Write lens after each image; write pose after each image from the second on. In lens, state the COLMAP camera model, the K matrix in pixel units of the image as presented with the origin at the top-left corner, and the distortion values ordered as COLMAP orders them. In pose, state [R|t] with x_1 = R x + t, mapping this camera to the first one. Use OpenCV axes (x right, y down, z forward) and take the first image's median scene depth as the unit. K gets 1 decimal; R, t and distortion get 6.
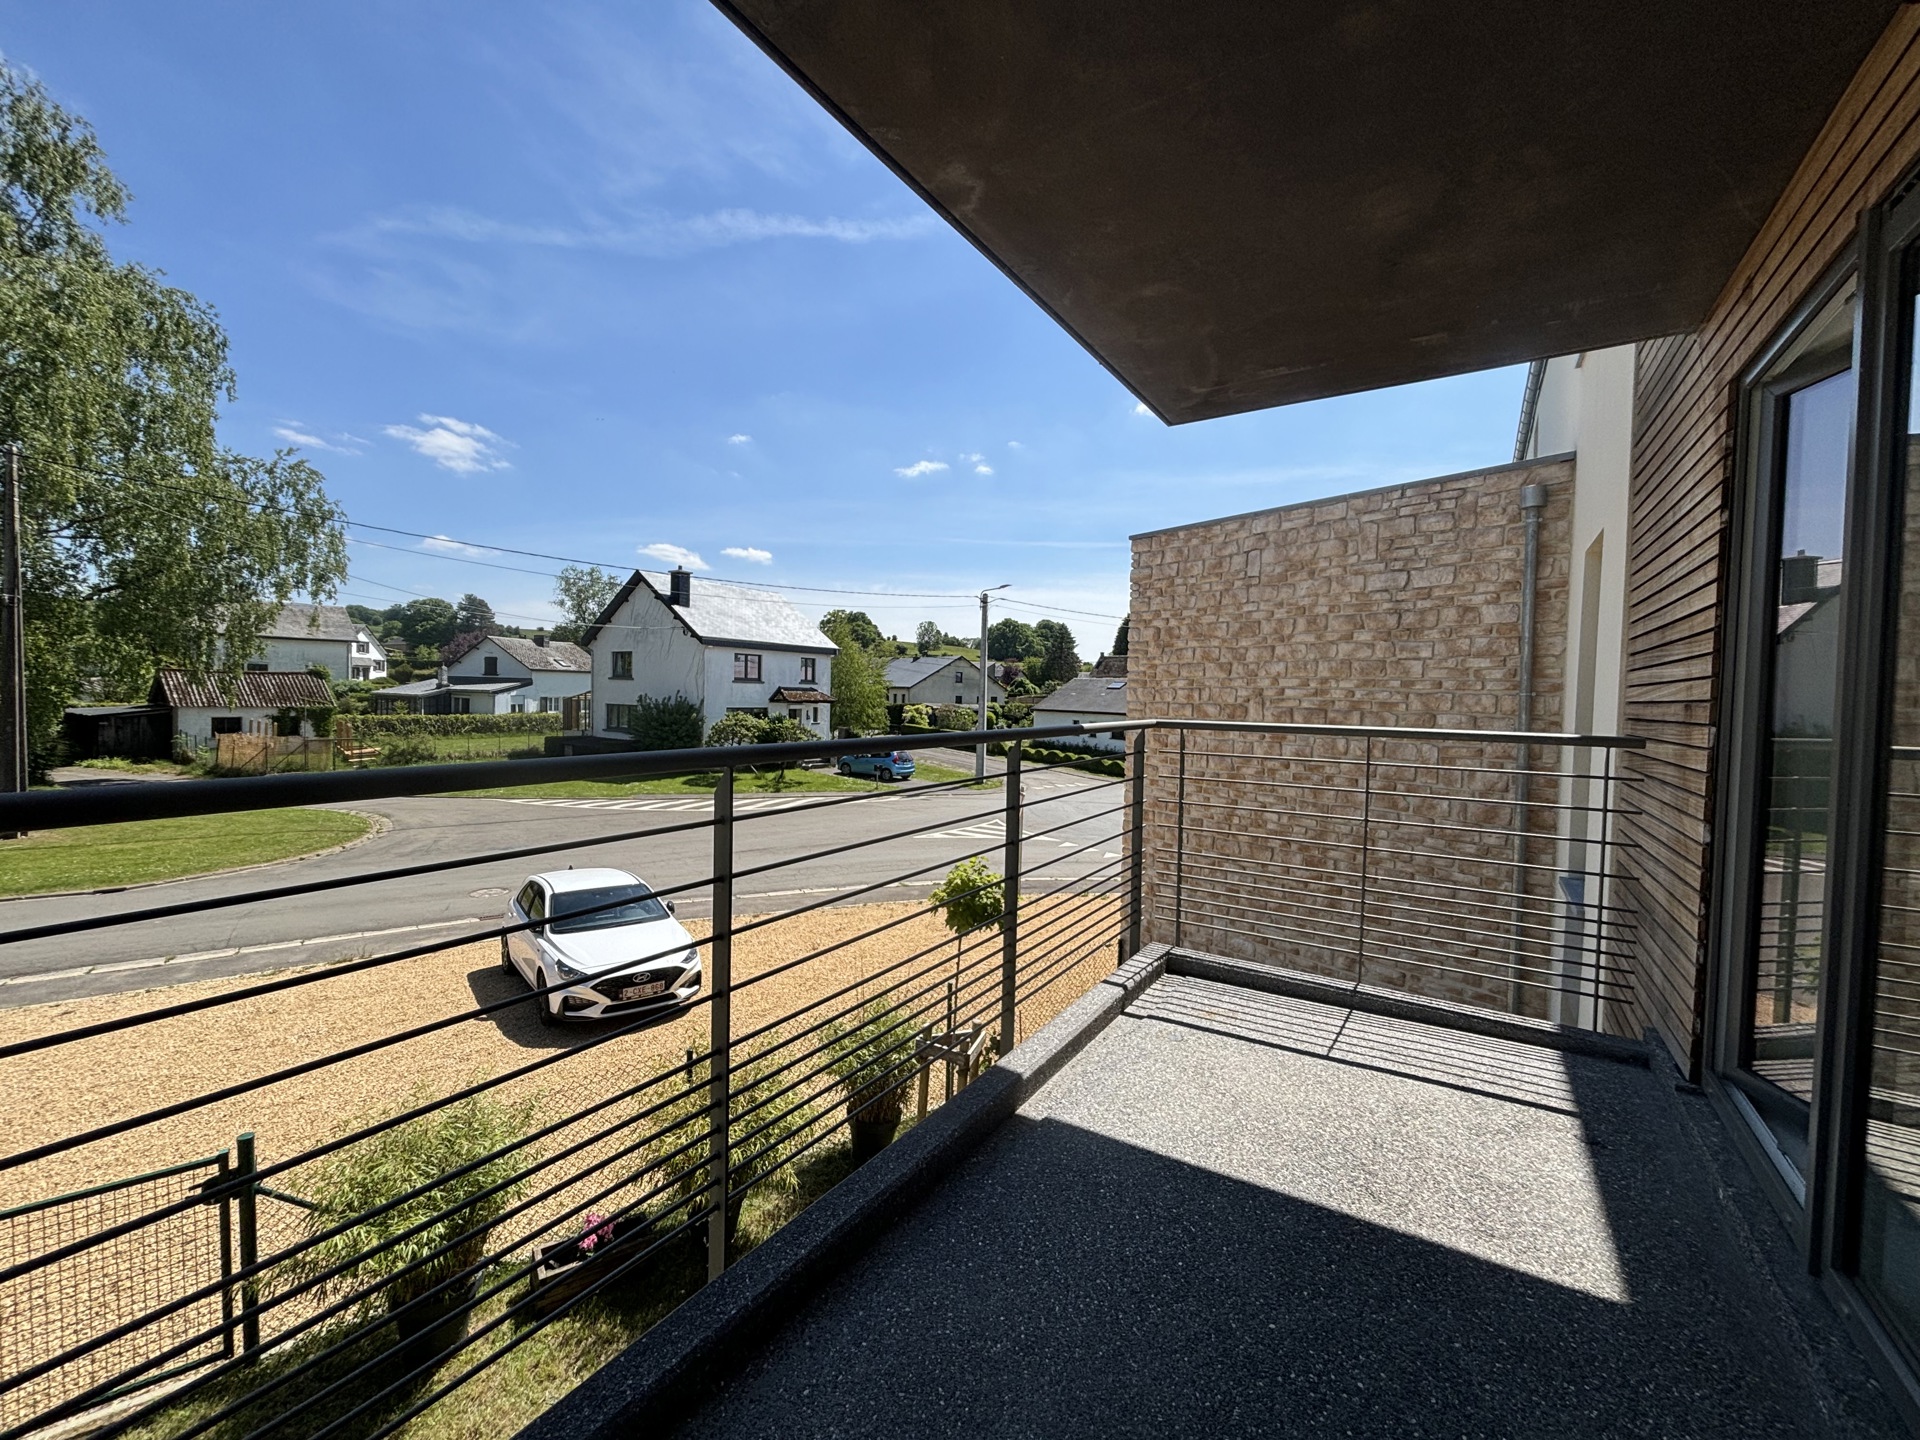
lens RADIAL K [[771.8, 0, 961.4], [0, 771.8, 713.4], [0, 0, 1]] dist [0.001653, 0.000423]
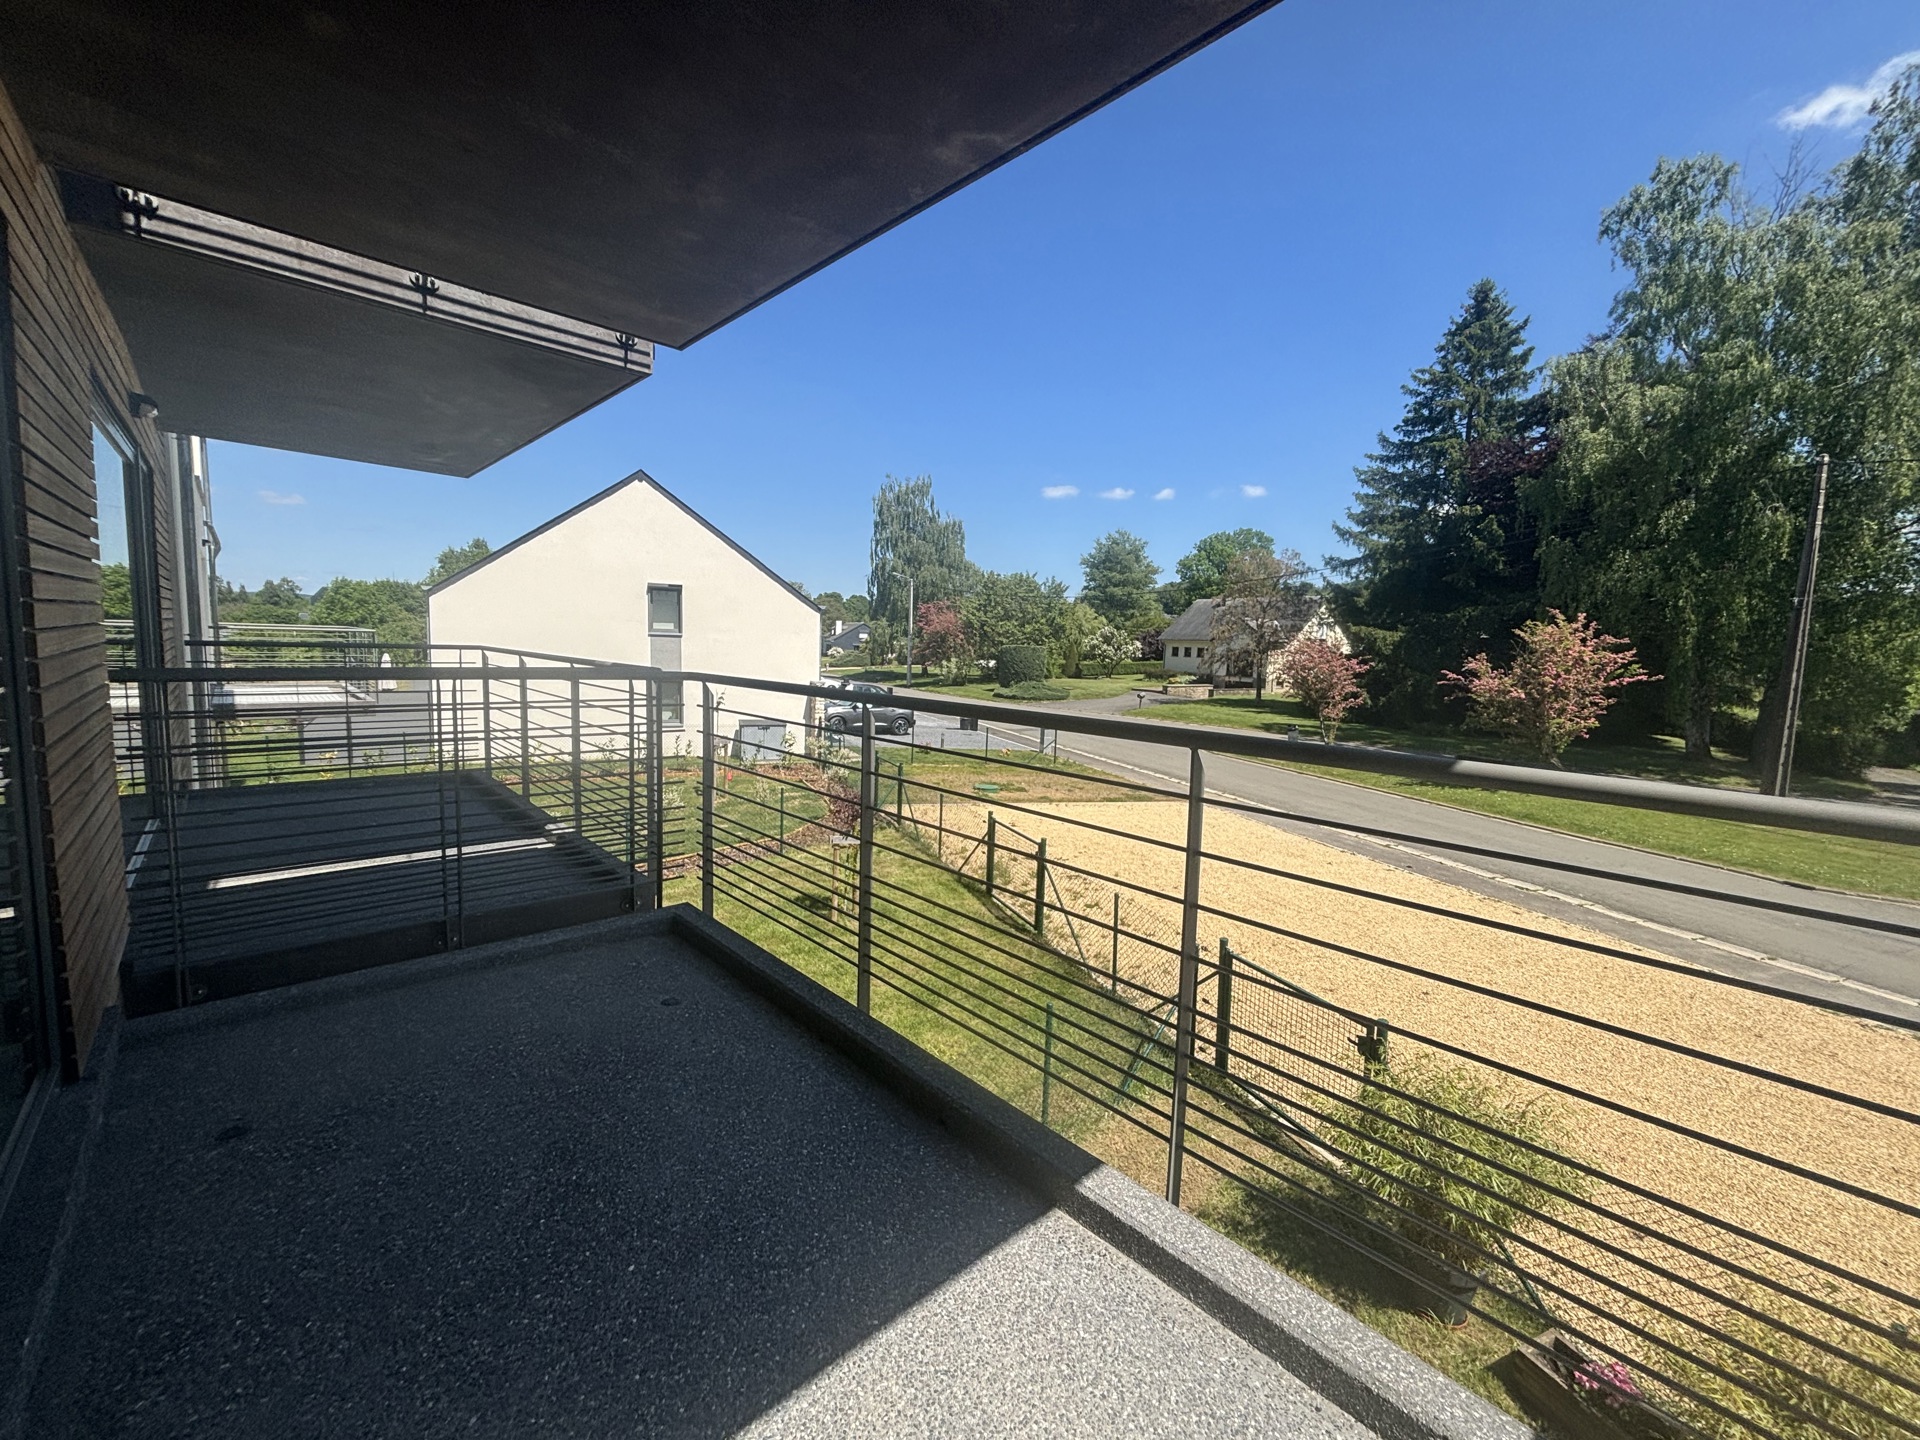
lens RADIAL K [[771.8, 0, 961.4], [0, 771.8, 713.4], [0, 0, 1]] dist [0.001653, 0.000423]
pose [[-0.231248, 0.061948, -0.970921, 0.153193], [-0.064612, 0.994790, 0.078859, -0.004373], [0.970747, 0.080969, -0.226041, 0.197707]]
